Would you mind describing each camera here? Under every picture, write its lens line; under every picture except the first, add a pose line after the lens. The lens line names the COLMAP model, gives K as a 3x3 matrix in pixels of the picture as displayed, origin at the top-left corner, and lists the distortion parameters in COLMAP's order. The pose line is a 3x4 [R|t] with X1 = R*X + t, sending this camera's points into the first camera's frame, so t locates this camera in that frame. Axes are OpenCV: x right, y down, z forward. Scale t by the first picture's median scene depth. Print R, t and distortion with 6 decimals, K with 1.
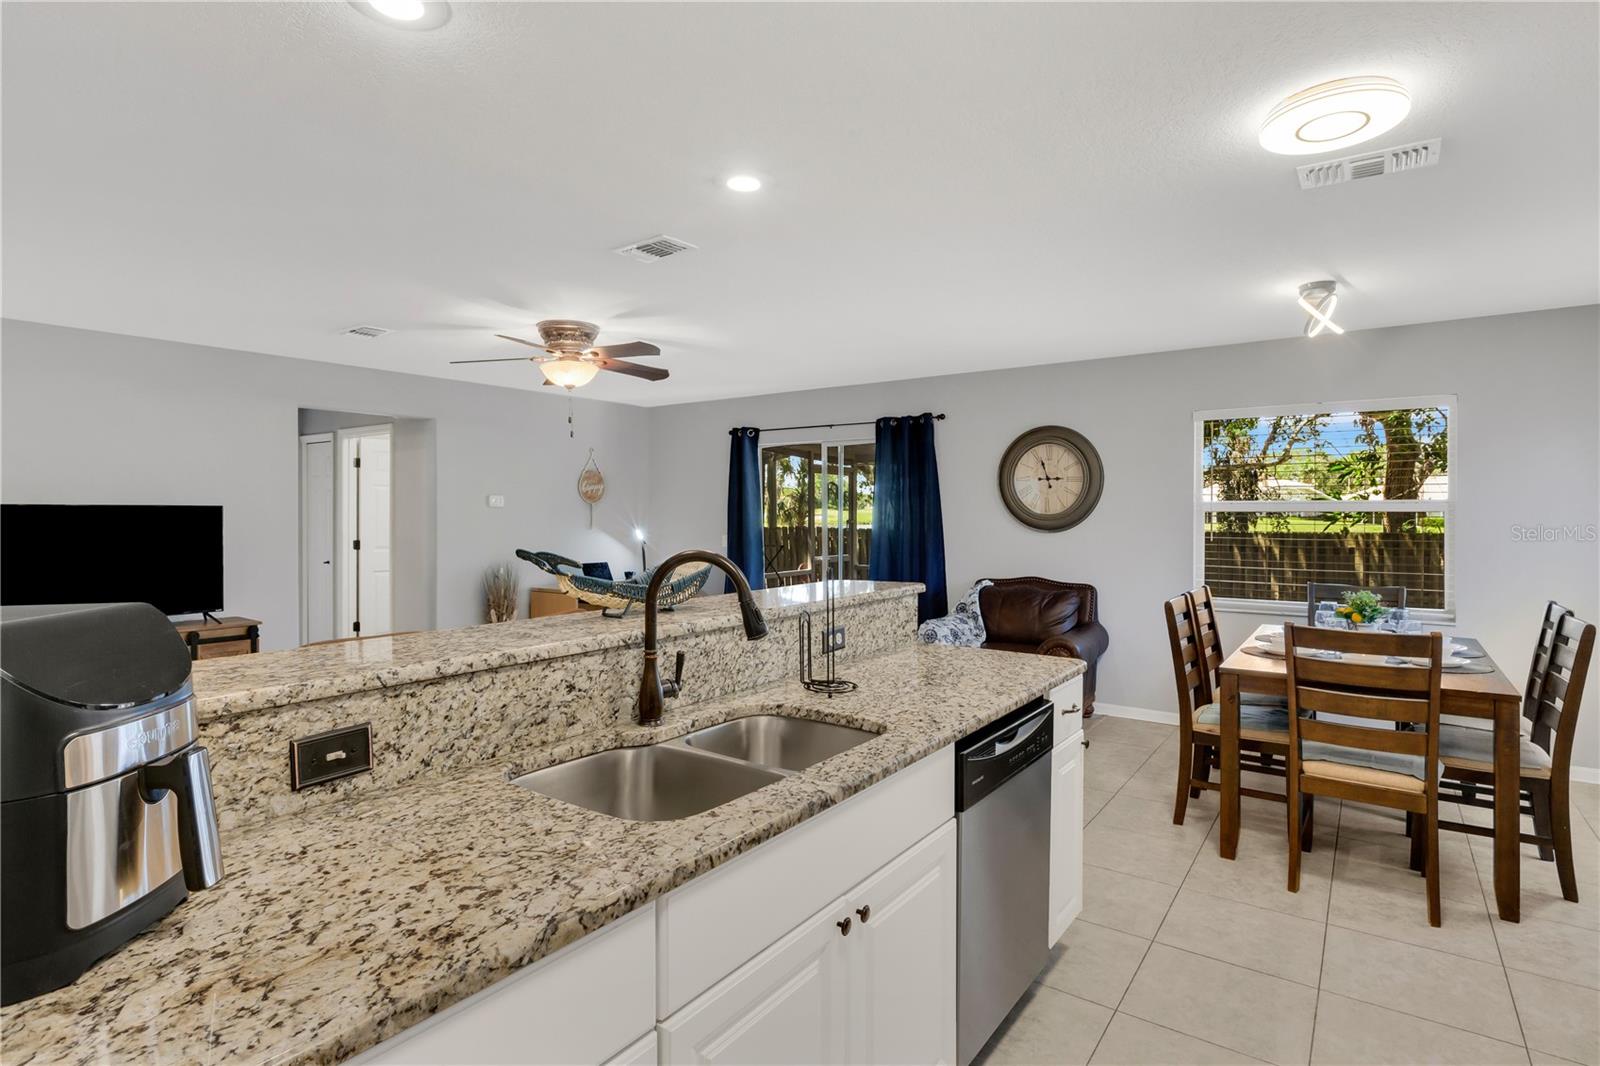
lens RADIAL K [[836.3, 0, 793.3], [0, 836.3, 523.1], [0, 0, 1]] dist [0.000048, -0.000907]
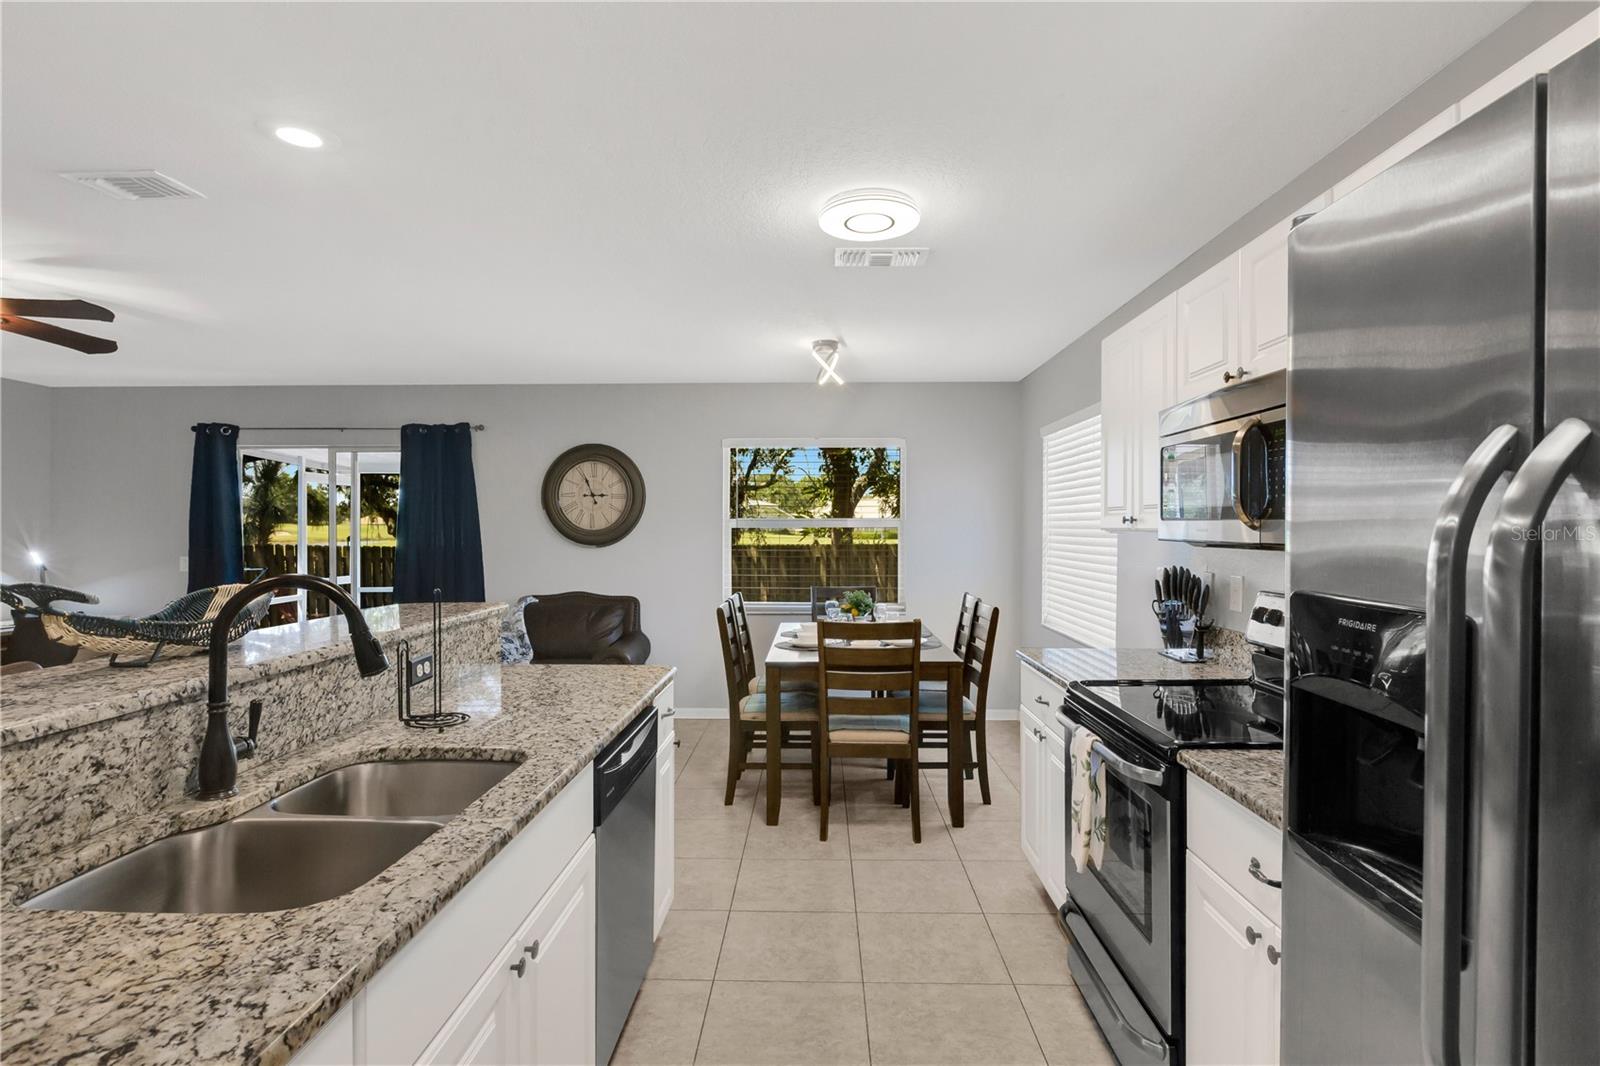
lens RADIAL K [[836.3, 0, 799.5], [0, 836.3, 532.4], [0, 0, 1]] dist [0.000048, -0.000907]
pose [[0.817082, -0.002728, 0.576515, -0.137333], [0.006942, 0.999963, -0.005107, -0.001071], [-0.576479, 0.008175, 0.817071, 0.027099]]
